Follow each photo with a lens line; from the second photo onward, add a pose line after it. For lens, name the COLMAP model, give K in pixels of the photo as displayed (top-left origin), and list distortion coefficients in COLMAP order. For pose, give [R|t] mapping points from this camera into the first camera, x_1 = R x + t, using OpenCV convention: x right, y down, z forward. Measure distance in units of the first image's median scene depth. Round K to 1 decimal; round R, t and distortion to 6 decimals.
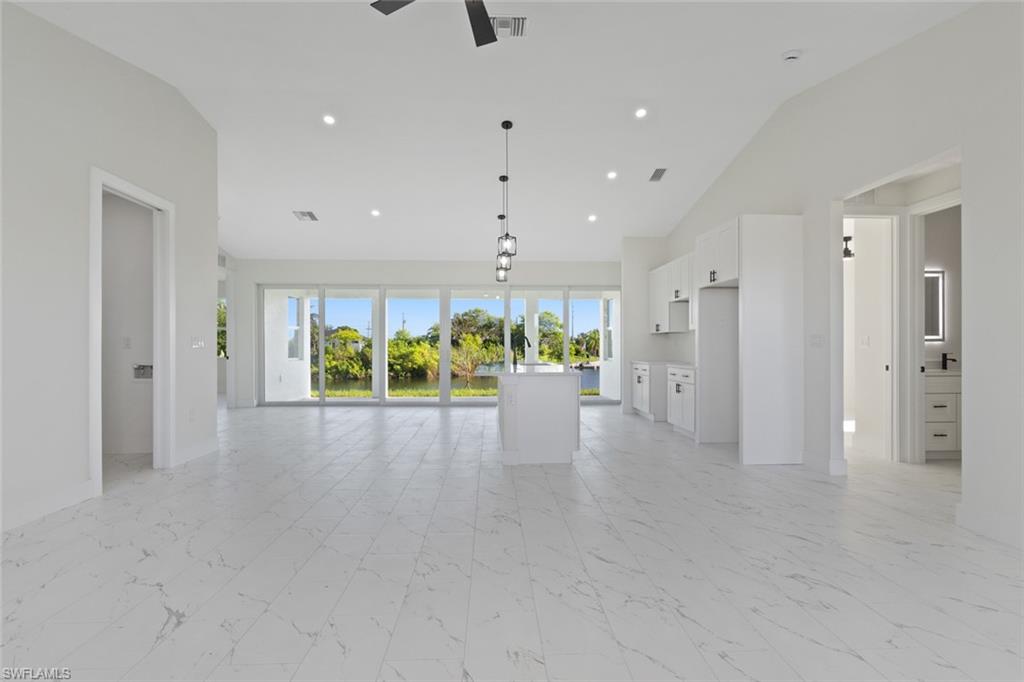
lens RADIAL K [[474.3, 0, 508.7], [0, 474.3, 346.7], [0, 0, 1]] dist [0.000859, -0.000034]
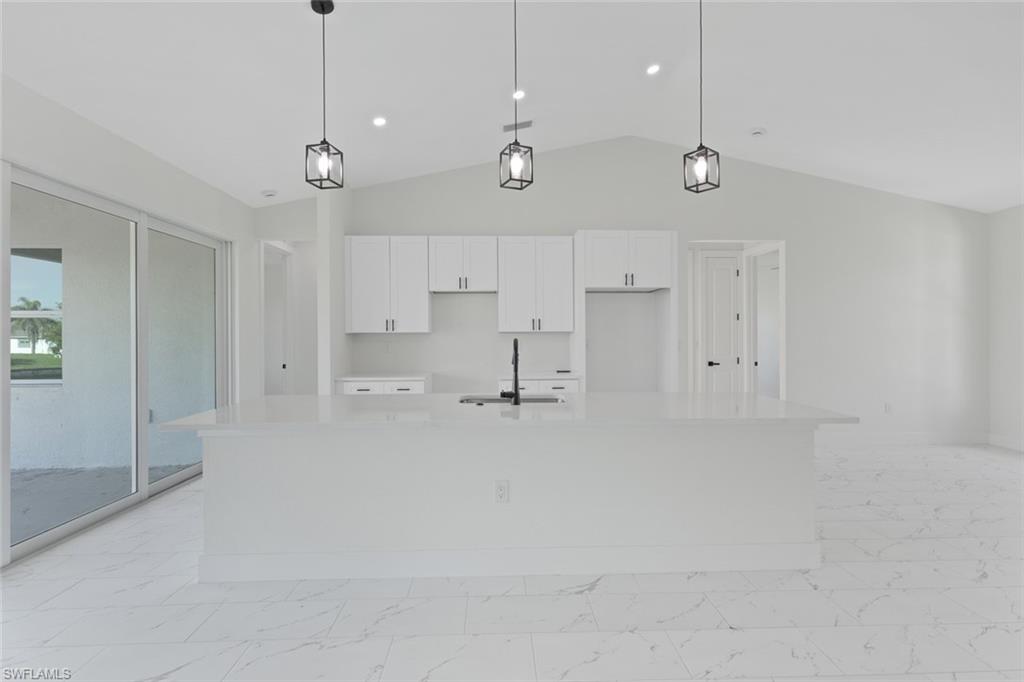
lens RADIAL K [[474.1, 0, 511.2], [0, 474.1, 335.9], [0, 0, 1]] dist [-0.000369, 0.000296]
pose [[0.006891, 0.005164, 0.999963, -0.235665], [0.005692, 0.999970, -0.005204, -0.013079], [-0.999960, 0.005727, 0.006861, 0.542529]]
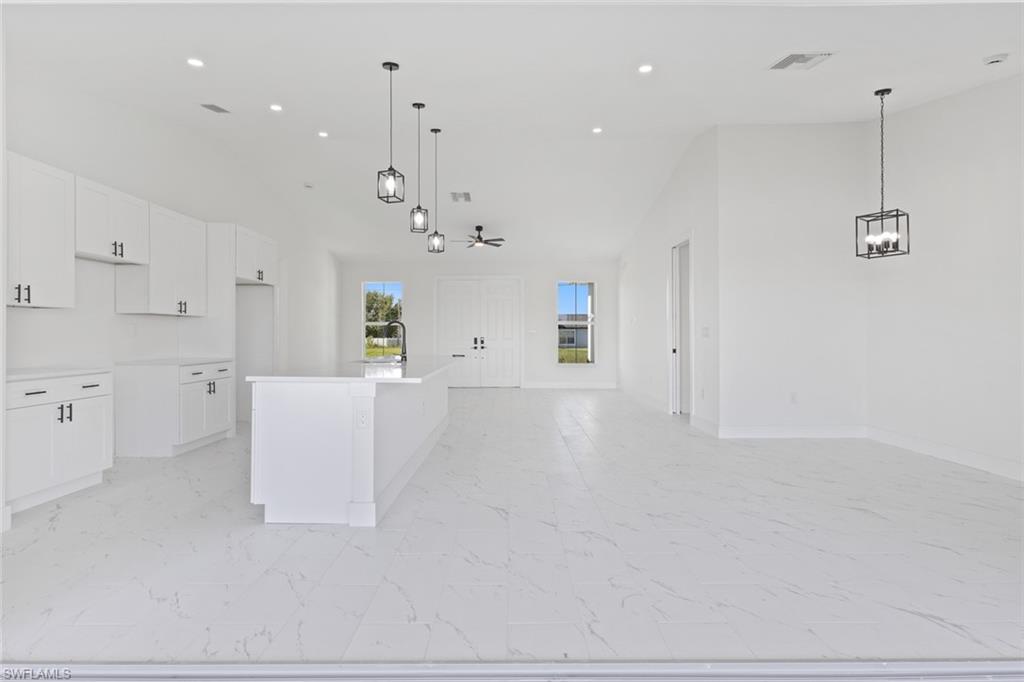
lens RADIAL K [[473.4, 0, 516.2], [0, 473.4, 336.2], [0, 0, 1]] dist [0.001085, 0.000068]
pose [[-0.999345, 0.000933, 0.036168, -0.102416], [0.000952, 0.999999, 0.000485, -0.000312], [-0.036168, 0.000519, -0.999346, 0.934389]]
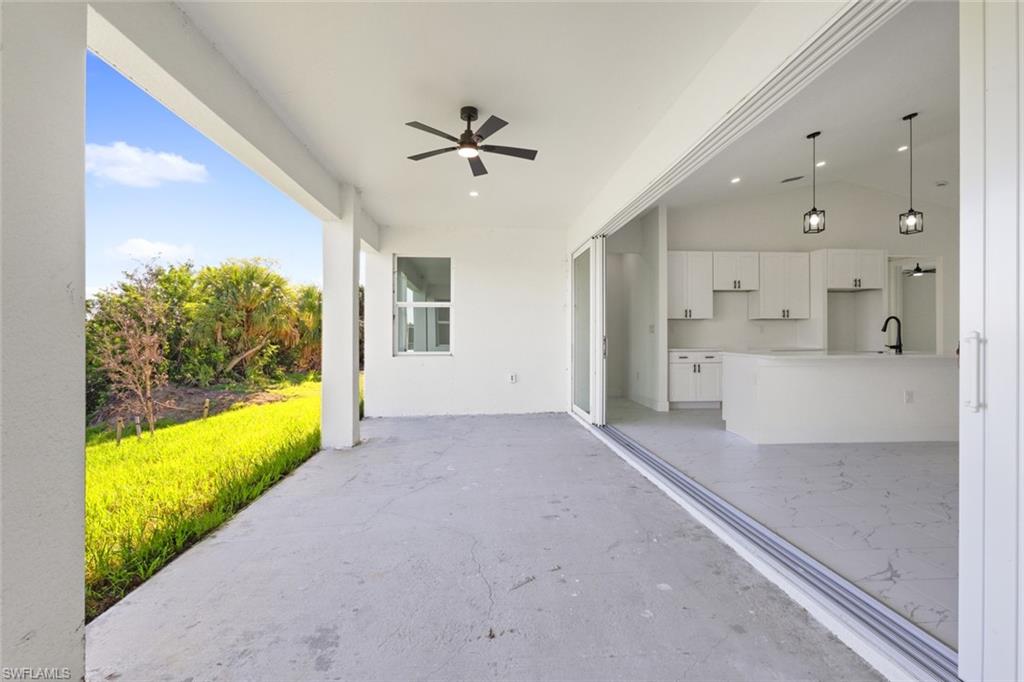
lens RADIAL K [[474.3, 0, 508.7], [0, 474.3, 346.7], [0, 0, 1]] dist [0.000859, -0.000034]
pose [[-0.031009, -0.018183, 0.999354, -0.423931], [0.003953, 0.999824, 0.018314, 0.005698], [-0.999511, 0.004518, -0.030932, 0.919113]]
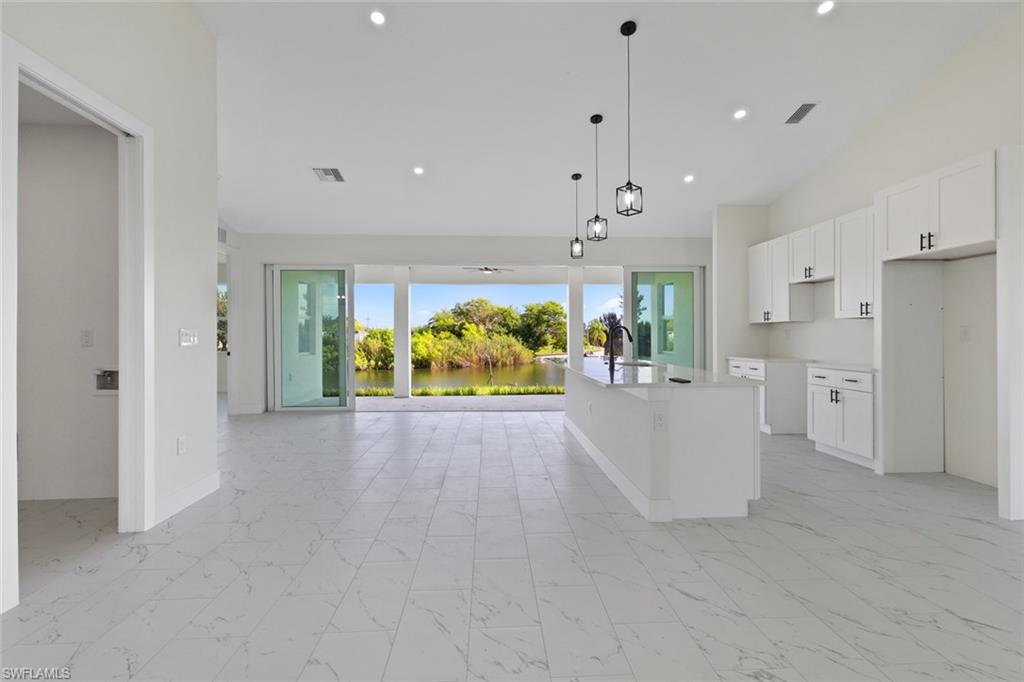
lens RADIAL K [[471.4, 0, 509.8], [0, 471.4, 335.6], [0, 0, 1]] dist [0.000414, 0.000579]
pose [[0.999973, -0.002431, 0.006878, -0.083867], [0.002444, 0.999995, -0.001948, -0.004245], [-0.006873, 0.001964, 0.999974, 0.134832]]
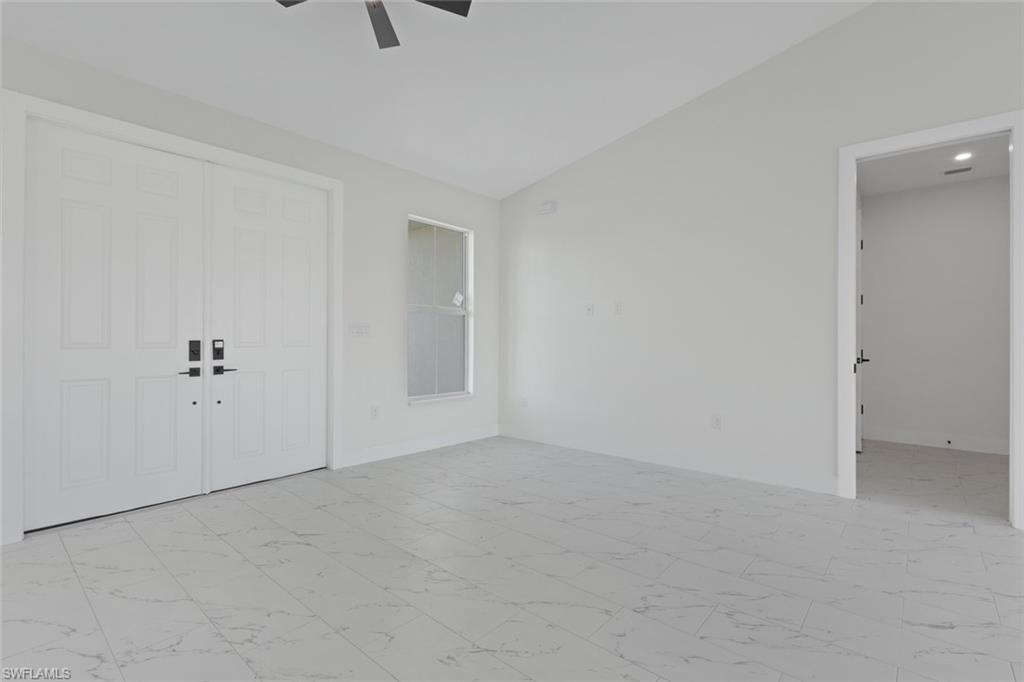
lens RADIAL K [[467.2, 0, 512.0], [0, 467.2, 341.0], [0, 0, 1]] dist [0.000576, 0.000287]
pose [[-0.686354, -0.002866, -0.727262, 0.082323], [-0.004727, 0.999989, 0.000520, 0.002366], [0.727252, 0.003795, -0.686360, 0.366503]]
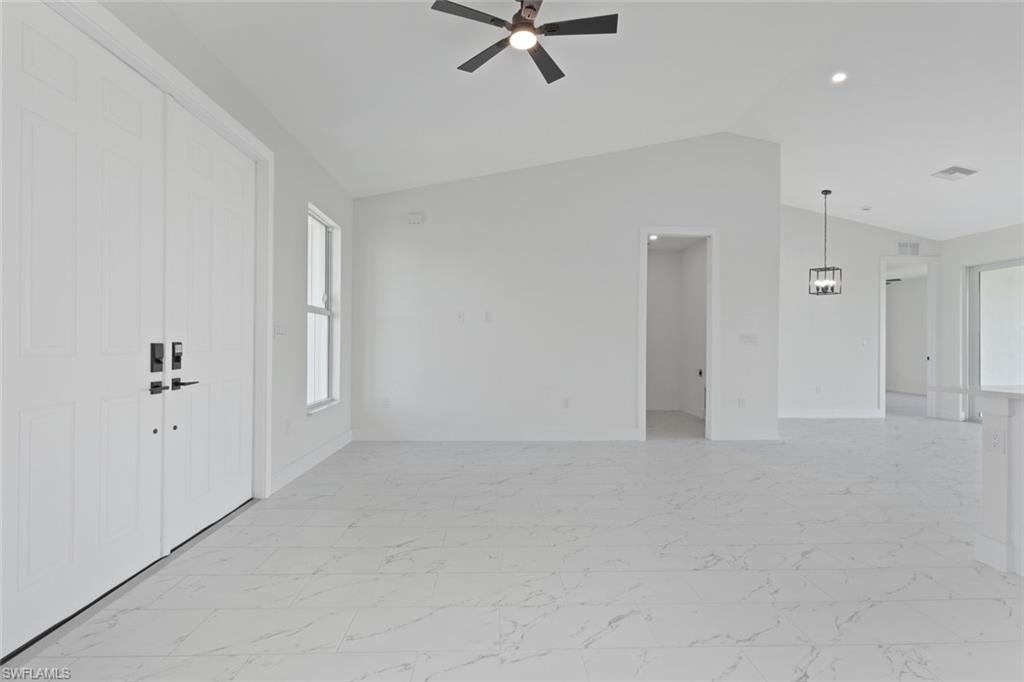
lens RADIAL K [[474.3, 0, 508.7], [0, 474.3, 346.7], [0, 0, 1]] dist [0.000859, -0.000034]
pose [[-0.009348, 0.003153, -0.999951, 0.211865], [-0.006680, 0.999973, 0.003216, 0.002962], [0.999934, 0.006710, -0.009327, 0.184952]]
